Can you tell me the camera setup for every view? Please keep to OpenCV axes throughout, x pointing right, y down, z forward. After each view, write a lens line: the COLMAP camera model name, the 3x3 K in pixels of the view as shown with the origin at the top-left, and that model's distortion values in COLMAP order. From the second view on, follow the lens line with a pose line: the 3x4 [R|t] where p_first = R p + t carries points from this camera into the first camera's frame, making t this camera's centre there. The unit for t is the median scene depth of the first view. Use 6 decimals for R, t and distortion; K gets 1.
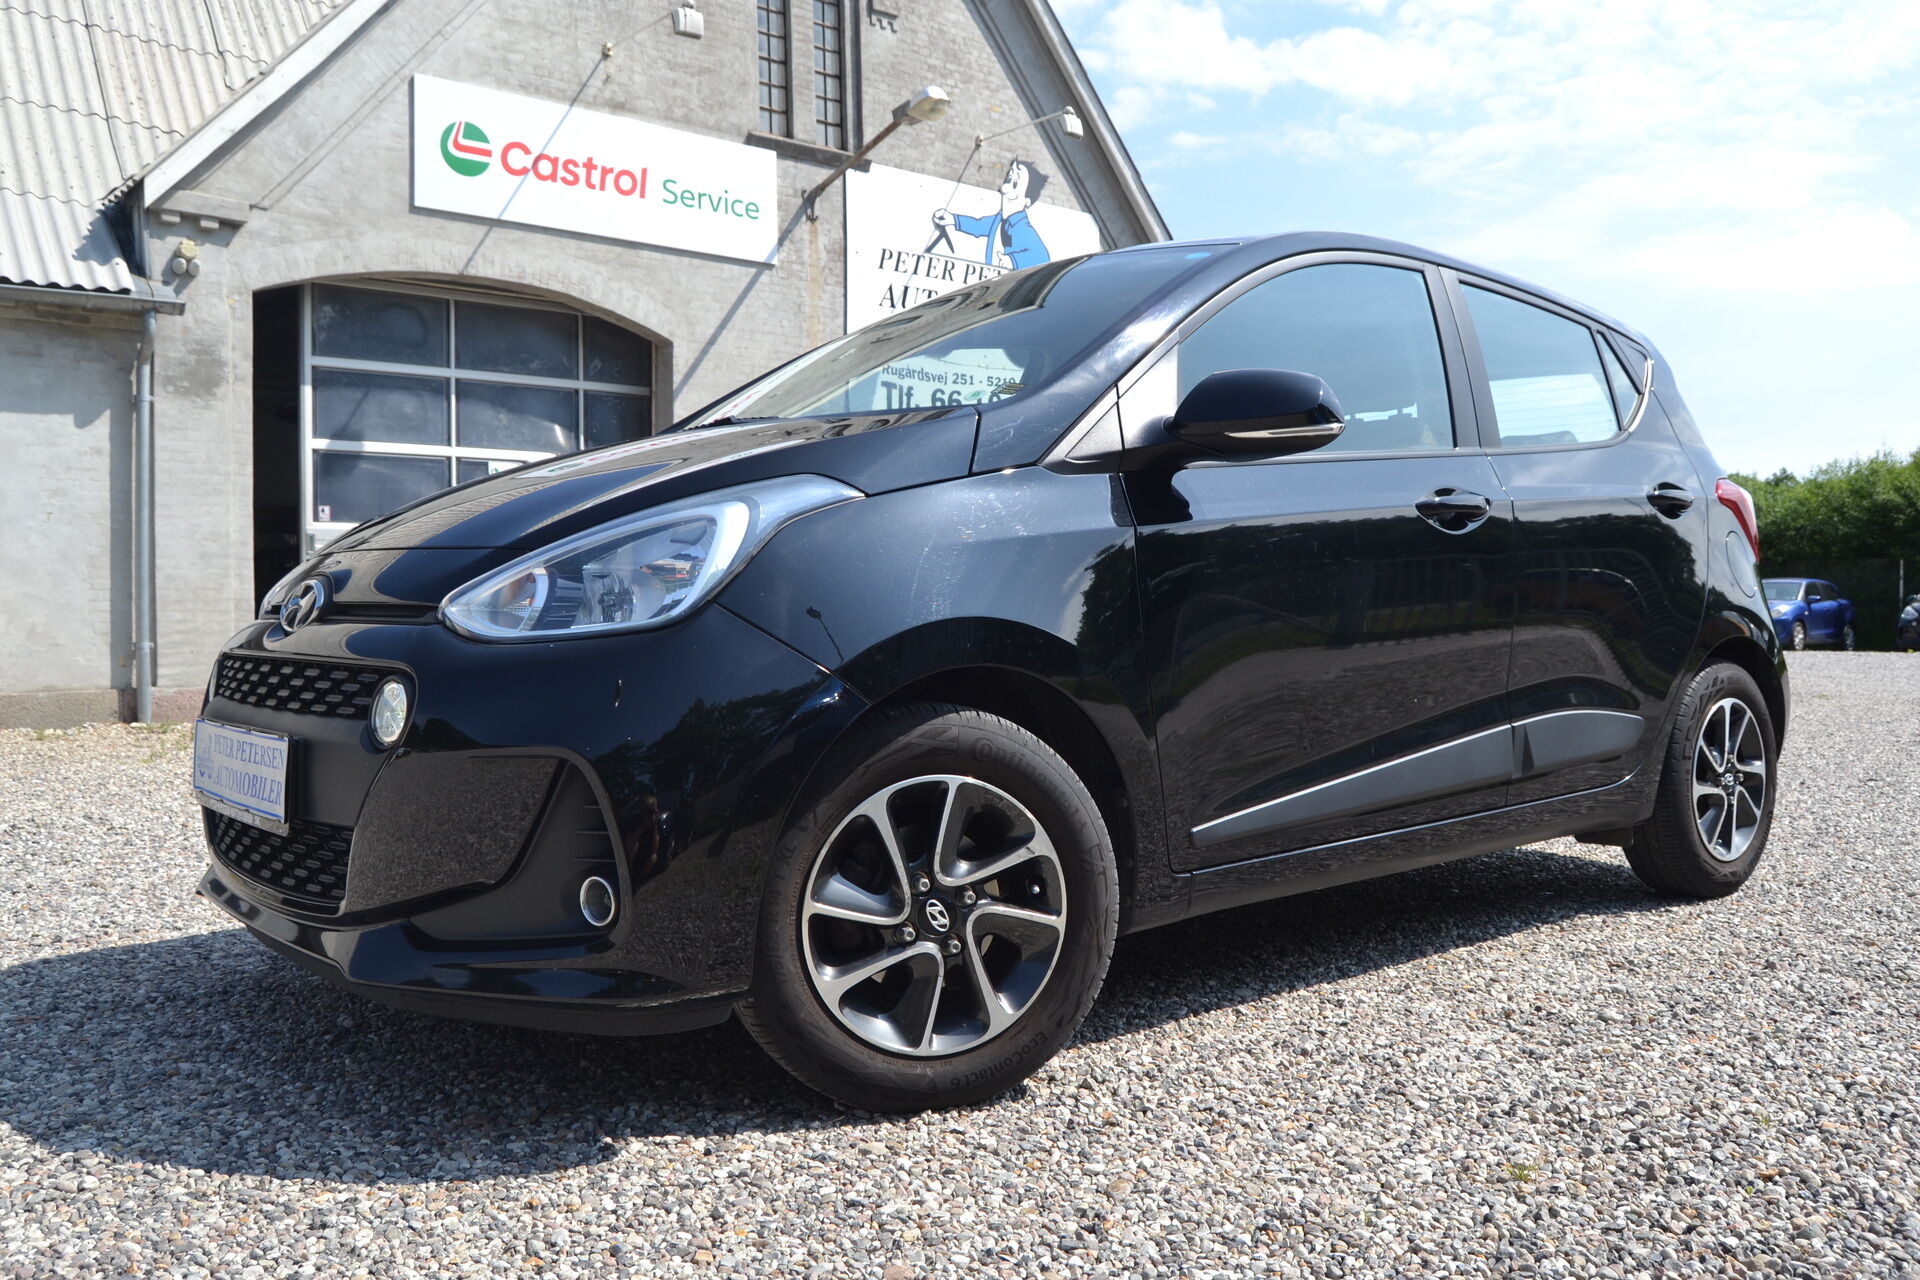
lens RADIAL K [[1572.2, 0, 960.0], [0, 1572.2, 640.0], [0, 0, 1]] dist [-0.088595, 0.043865]
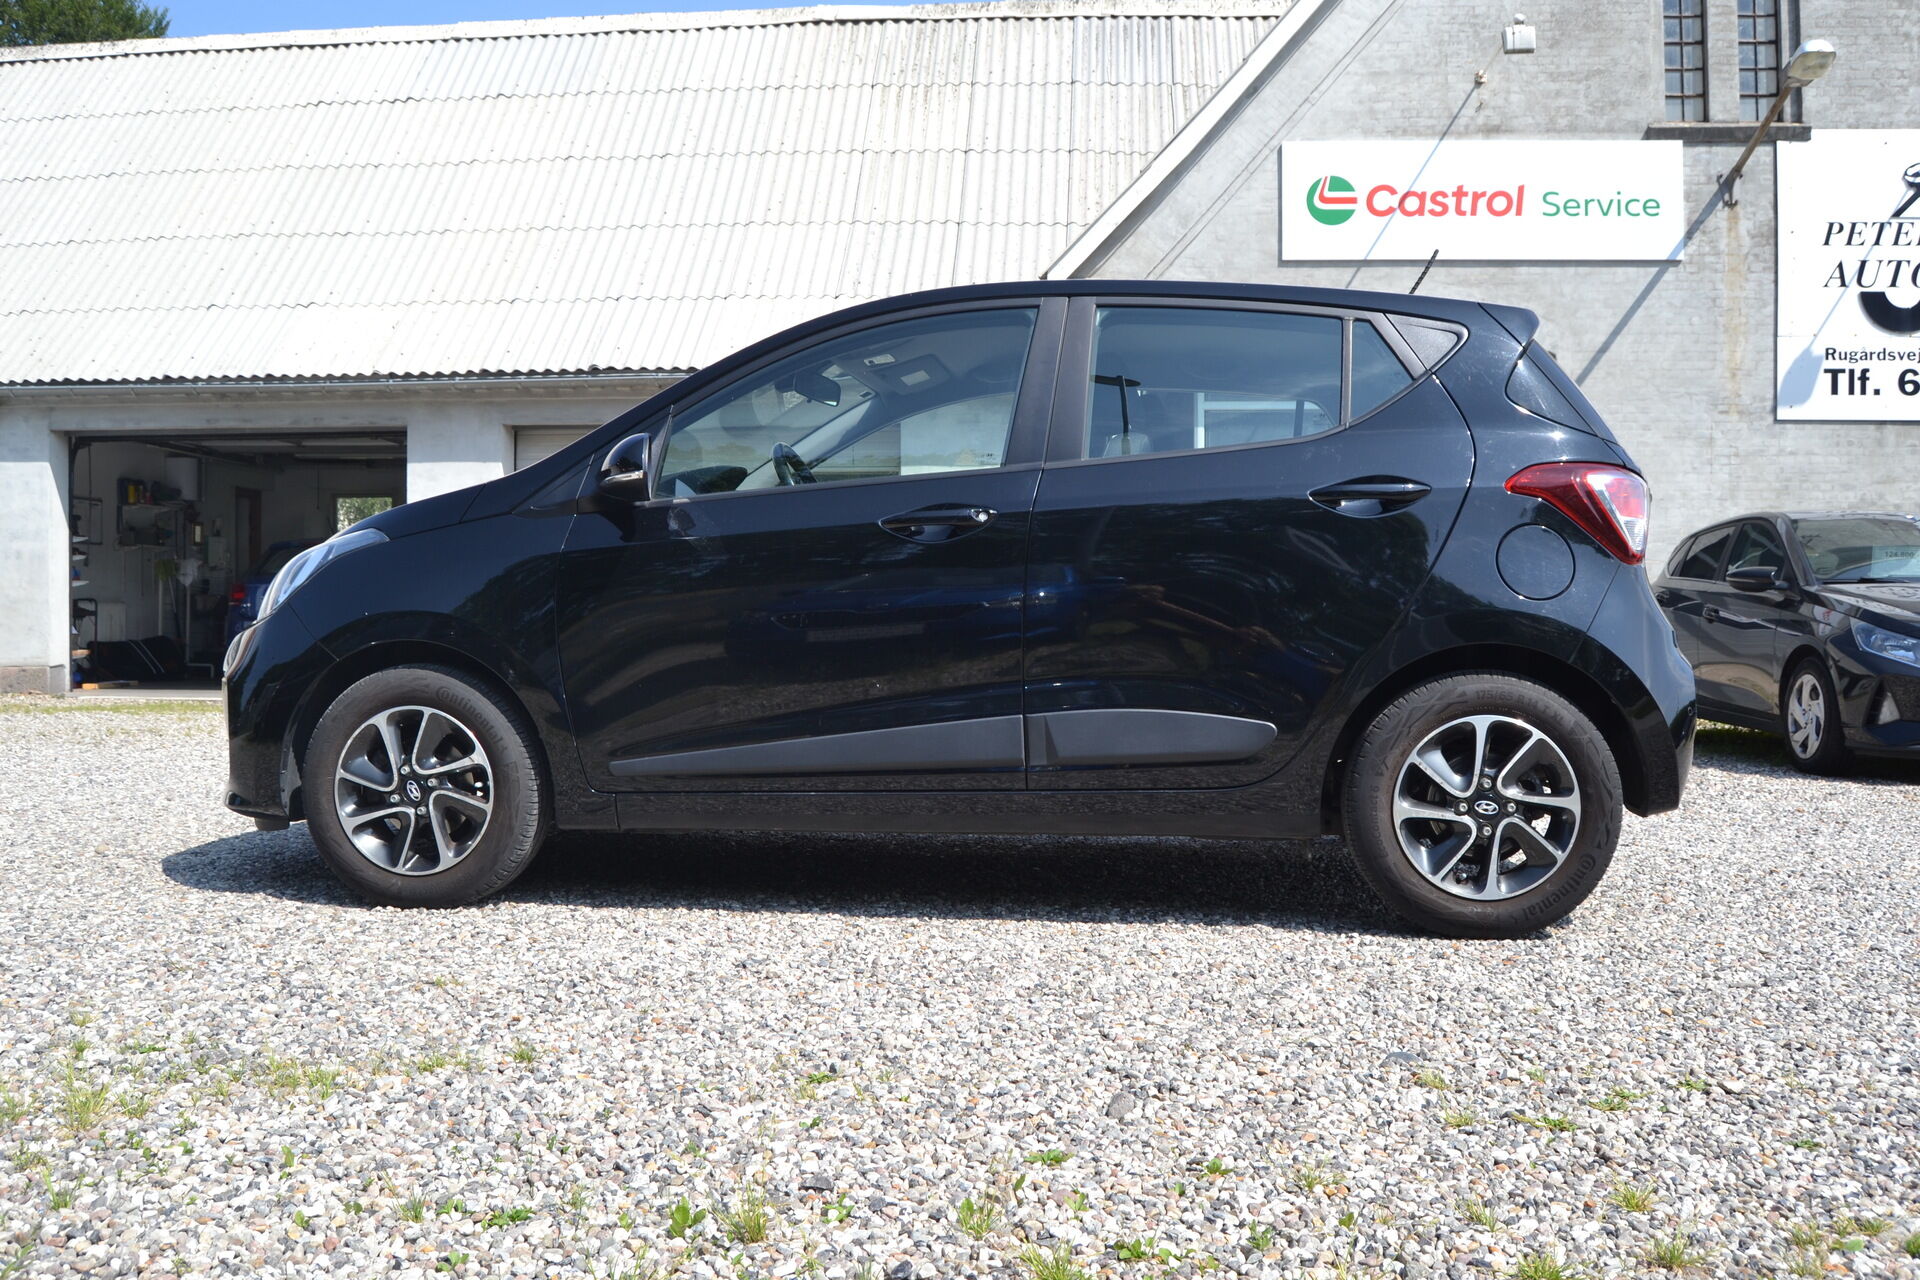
lens RADIAL K [[1572.2, 0, 960.0], [0, 1572.2, 640.0], [0, 0, 1]] dist [-0.088595, 0.043865]
pose [[0.696141, 0.016061, -0.717725, 0.275092], [-0.024181, 0.999707, -0.001083, 0.000978], [0.717498, 0.018109, 0.696326, 0.048021]]
